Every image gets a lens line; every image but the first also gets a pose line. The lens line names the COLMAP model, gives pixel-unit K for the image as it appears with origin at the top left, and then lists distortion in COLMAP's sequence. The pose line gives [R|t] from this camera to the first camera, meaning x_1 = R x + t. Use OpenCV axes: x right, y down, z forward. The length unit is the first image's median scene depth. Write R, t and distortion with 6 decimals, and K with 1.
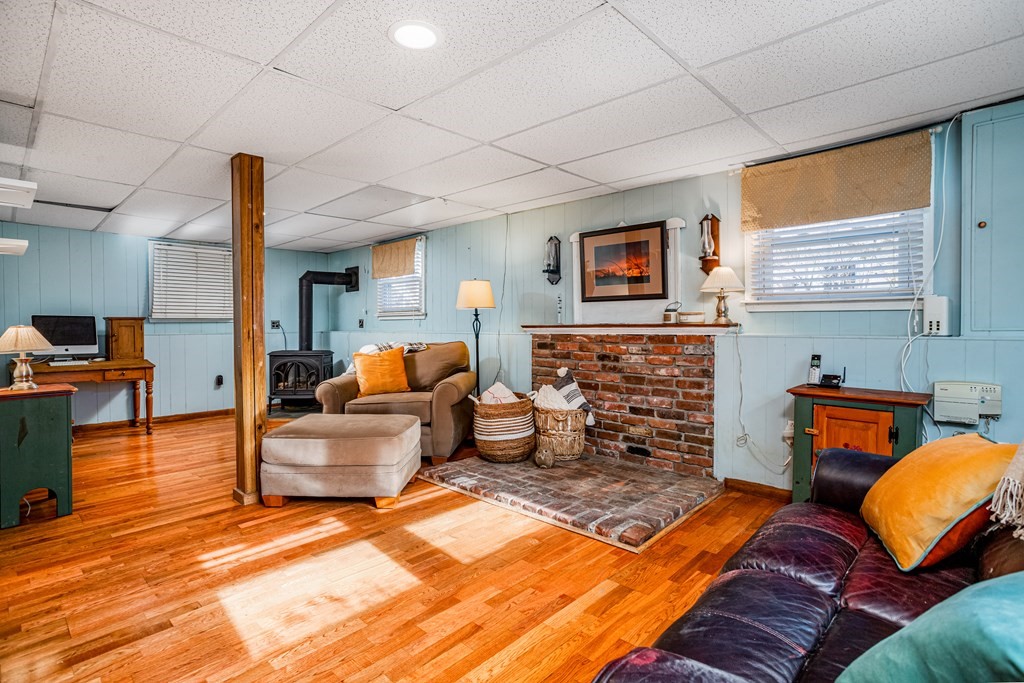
lens RADIAL K [[501.0, 0, 497.0], [0, 501.0, 339.3], [0, 0, 1]] dist [-0.068272, 0.034705]
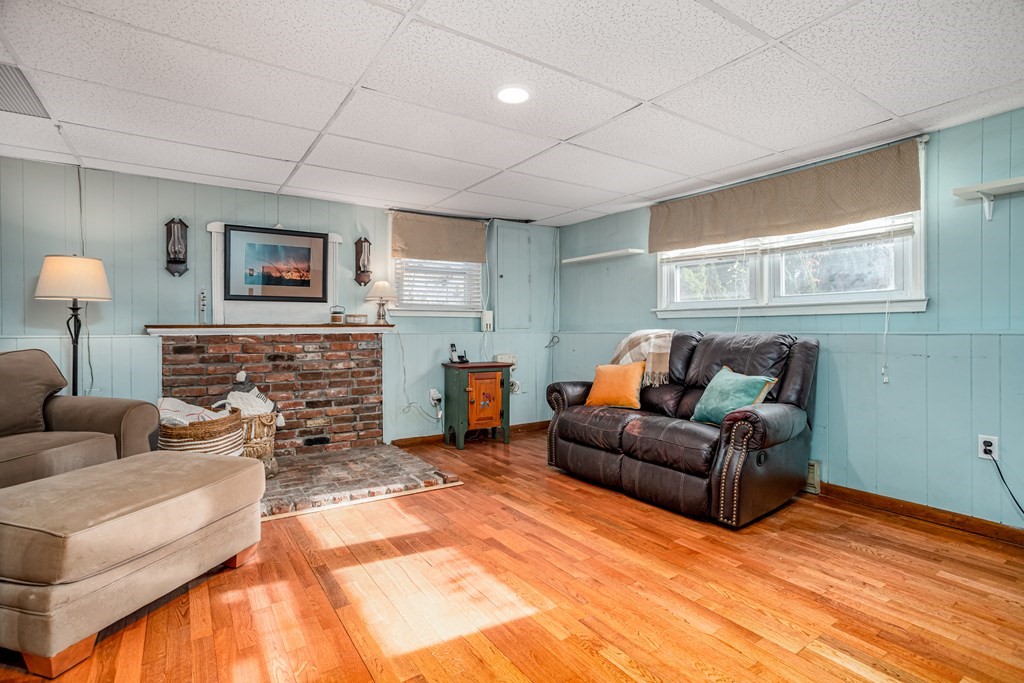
lens RADIAL K [[496.3, 0, 513.5], [0, 496.3, 337.7], [0, 0, 1]] dist [-0.055065, 0.033709]
pose [[0.213002, -0.009563, 0.977005, -0.703375], [0.033107, 0.999449, 0.002565, 0.010880], [-0.976491, 0.031799, 0.213202, 0.360814]]
